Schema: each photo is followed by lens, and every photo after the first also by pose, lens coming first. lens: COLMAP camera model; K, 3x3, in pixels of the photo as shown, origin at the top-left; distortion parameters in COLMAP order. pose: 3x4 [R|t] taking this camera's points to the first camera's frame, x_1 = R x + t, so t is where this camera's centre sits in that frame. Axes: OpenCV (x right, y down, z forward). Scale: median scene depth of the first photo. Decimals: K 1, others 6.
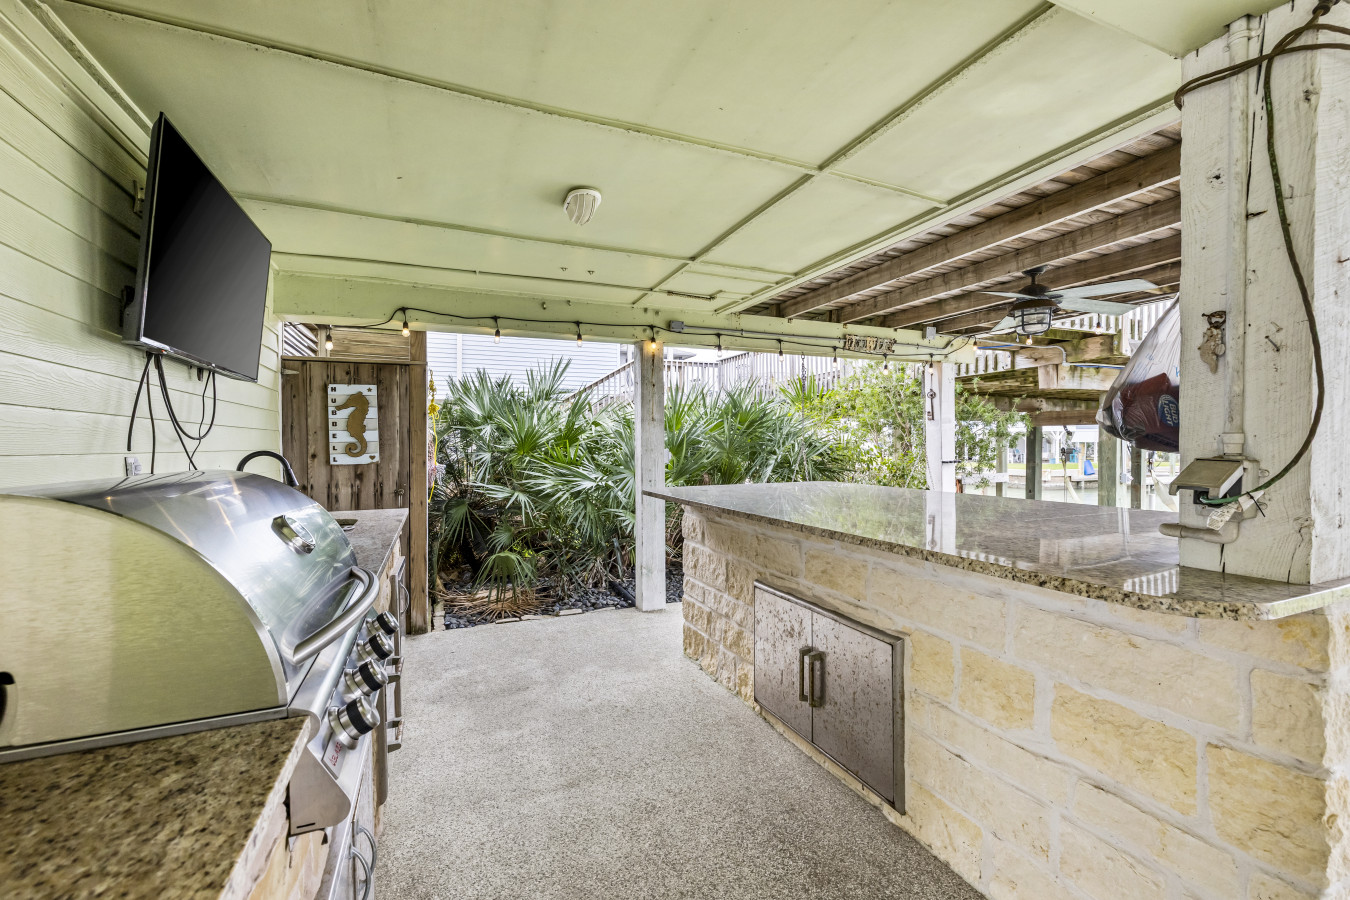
lens RADIAL K [[566.0, 0, 675.9], [0, 566.0, 449.9], [0, 0, 1]] dist [-0.002273, 0.000587]
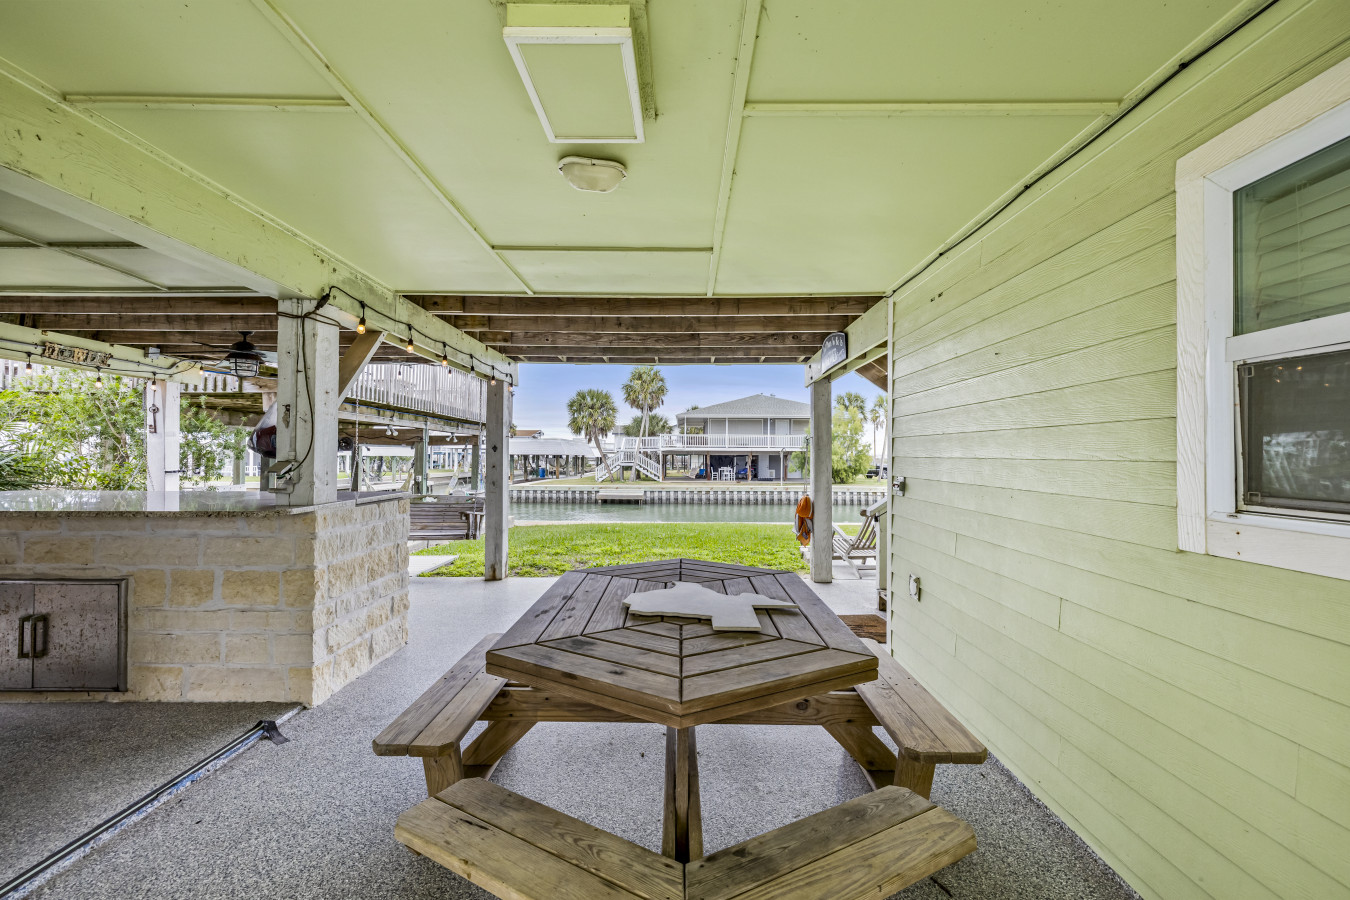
lens RADIAL K [[566.0, 0, 673.4], [0, 566.0, 449.6], [0, 0, 1]] dist [-0.002273, 0.000587]
pose [[0.393281, 0.016746, 0.919266, -0.153699], [0.004115, 0.999792, -0.019974, 0.004492], [-0.919409, 0.011638, 0.393130, -0.346297]]
